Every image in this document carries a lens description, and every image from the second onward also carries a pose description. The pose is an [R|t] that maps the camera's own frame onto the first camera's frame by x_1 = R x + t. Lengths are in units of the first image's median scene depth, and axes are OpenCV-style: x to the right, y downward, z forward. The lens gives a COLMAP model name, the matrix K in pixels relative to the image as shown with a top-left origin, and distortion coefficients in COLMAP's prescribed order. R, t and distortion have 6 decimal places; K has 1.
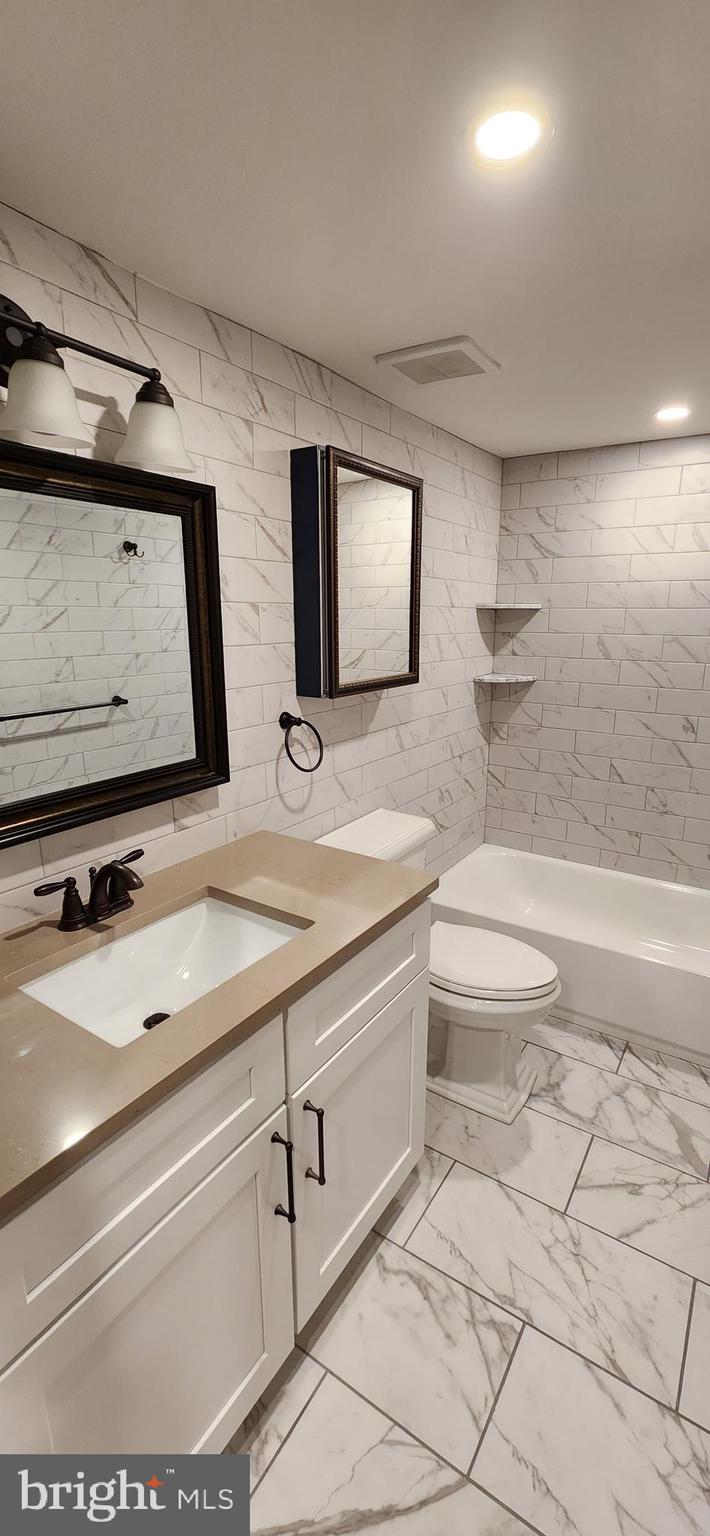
lens RADIAL K [[627.5, 0, 362.1], [0, 627.5, 771.7], [0, 0, 1]] dist [-0.001611, -0.000620]
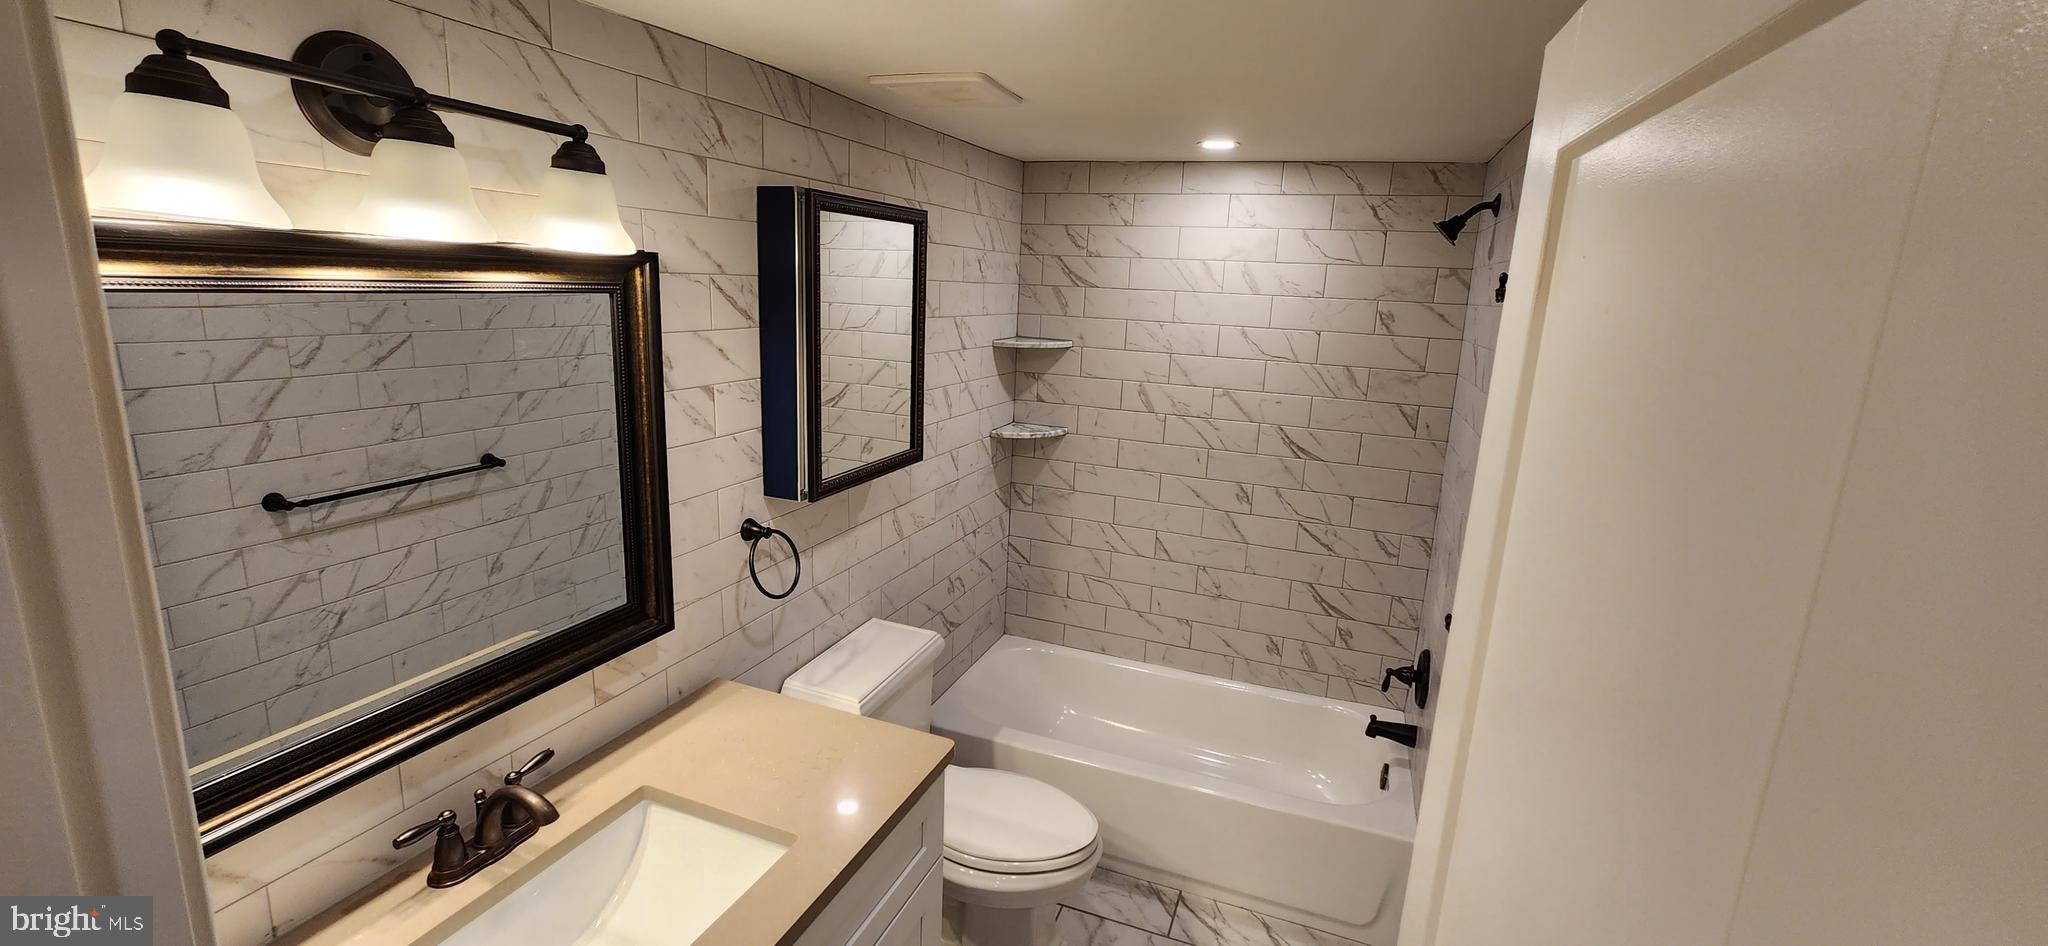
lens RADIAL K [[836.7, 0, 1012.0], [0, 836.7, 462.9], [0, 0, 1]] dist [-0.001611, -0.000620]
pose [[0.978680, -0.003643, 0.205359, -0.013404], [0.009846, 0.999525, -0.029193, -0.094116], [-0.205155, 0.030592, 0.978251, -0.038125]]
